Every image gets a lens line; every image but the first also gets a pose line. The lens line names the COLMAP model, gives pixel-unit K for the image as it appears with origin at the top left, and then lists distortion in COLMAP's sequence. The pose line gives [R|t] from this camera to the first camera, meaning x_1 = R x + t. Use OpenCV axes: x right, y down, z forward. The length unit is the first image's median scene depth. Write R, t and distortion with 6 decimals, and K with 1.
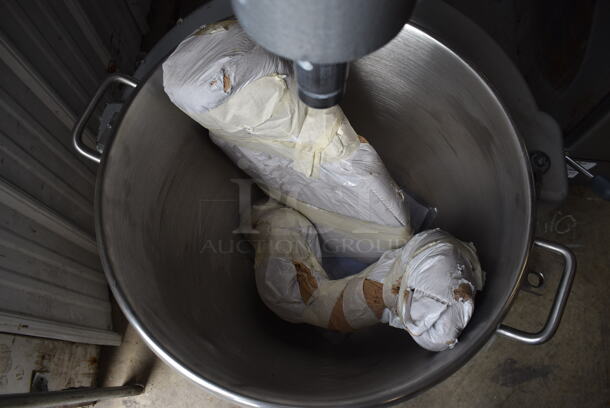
lens RADIAL K [[463.5, 0, 307.6], [0, 463.5, 200.8], [0, 0, 1]] dist [-0.094325, 0.010528]
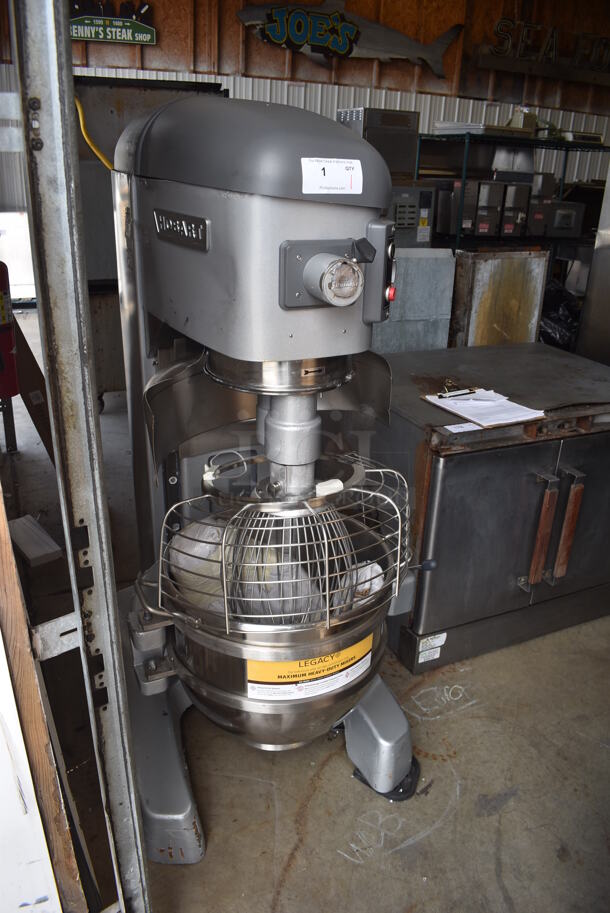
lens RADIAL K [[693.7, 0, 303.0], [0, 693.7, 457.3], [0, 0, 1]] dist [-0.094325, 0.010528]
pose [[0.872801, -0.154687, 0.462915, -0.740188], [0.440595, 0.657761, -0.610922, 0.854584], [-0.209985, 0.737172, 0.642249, -0.732414]]
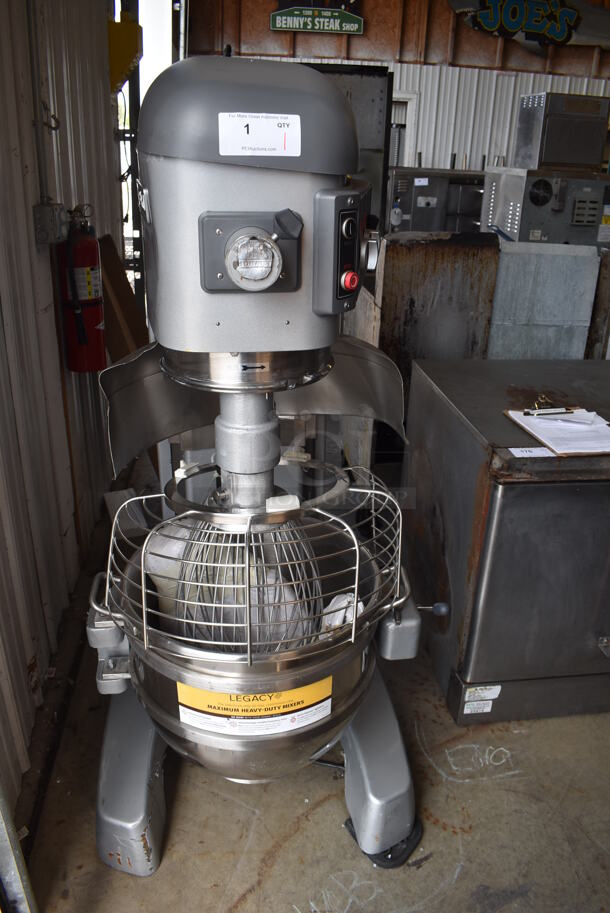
lens RADIAL K [[693.7, 0, 302.1], [0, 693.7, 456.5], [0, 0, 1]] dist [-0.094325, 0.010528]
pose [[0.977568, -0.048432, 0.204977, -0.185585], [0.179904, 0.698078, -0.693053, 0.846155], [-0.109524, 0.714382, 0.691131, -0.690002]]
